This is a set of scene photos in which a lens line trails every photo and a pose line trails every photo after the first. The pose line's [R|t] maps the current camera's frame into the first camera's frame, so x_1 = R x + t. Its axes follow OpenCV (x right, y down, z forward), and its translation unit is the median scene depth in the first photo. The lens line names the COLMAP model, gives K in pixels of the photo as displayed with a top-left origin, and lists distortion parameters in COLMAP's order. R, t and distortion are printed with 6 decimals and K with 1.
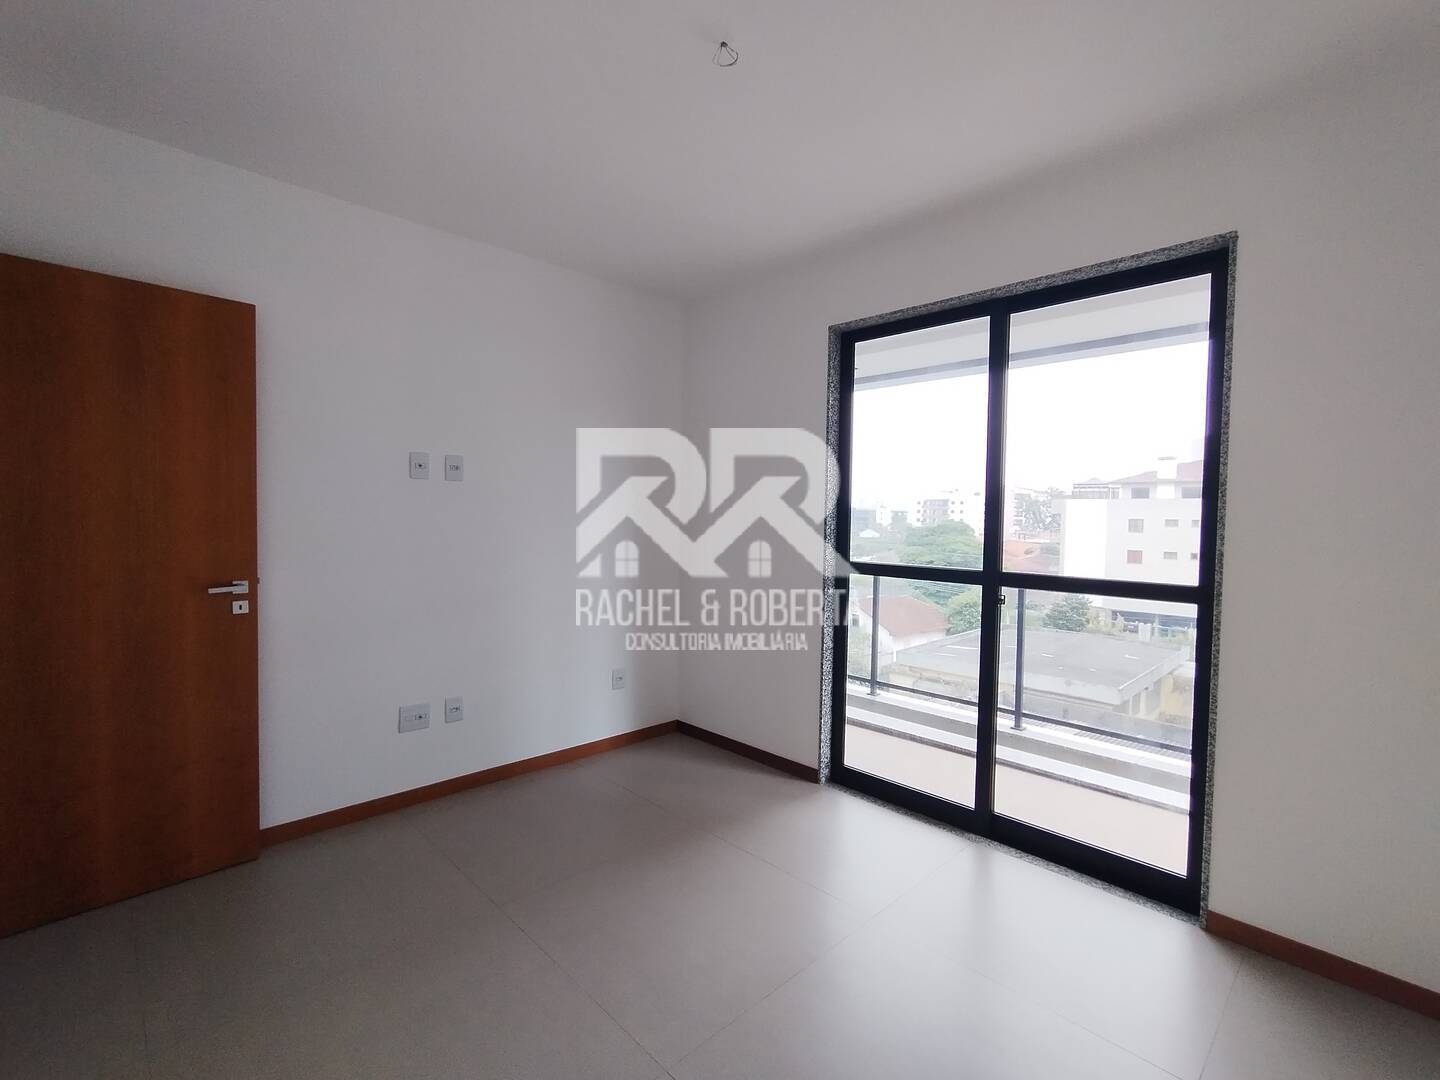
lens RADIAL K [[656.9, 0, 713.8], [0, 656.9, 533.6], [0, 0, 1]] dist [-0.002207, 0.002192]
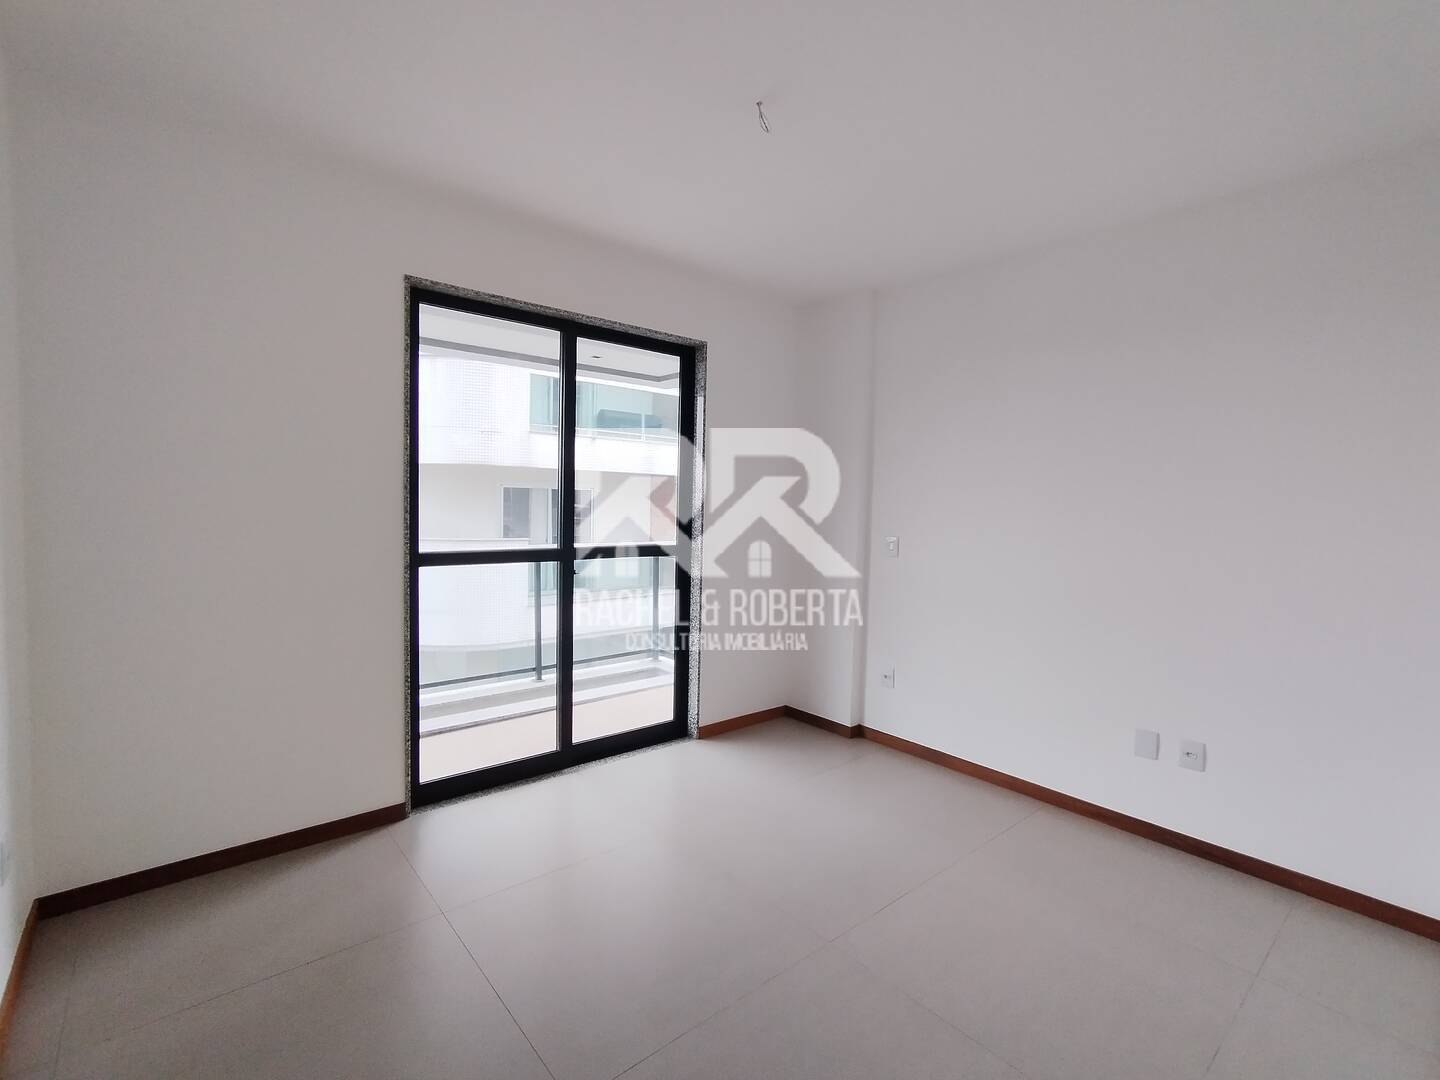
lens RADIAL K [[656.9, 0, 724.1], [0, 656.9, 538.0], [0, 0, 1]] dist [-0.002207, 0.002192]
pose [[0.058152, -0.065247, 0.996173, -0.689121], [0.000730, 0.997864, 0.065315, -0.036762], [-0.998307, -0.003071, 0.058076, 0.589399]]
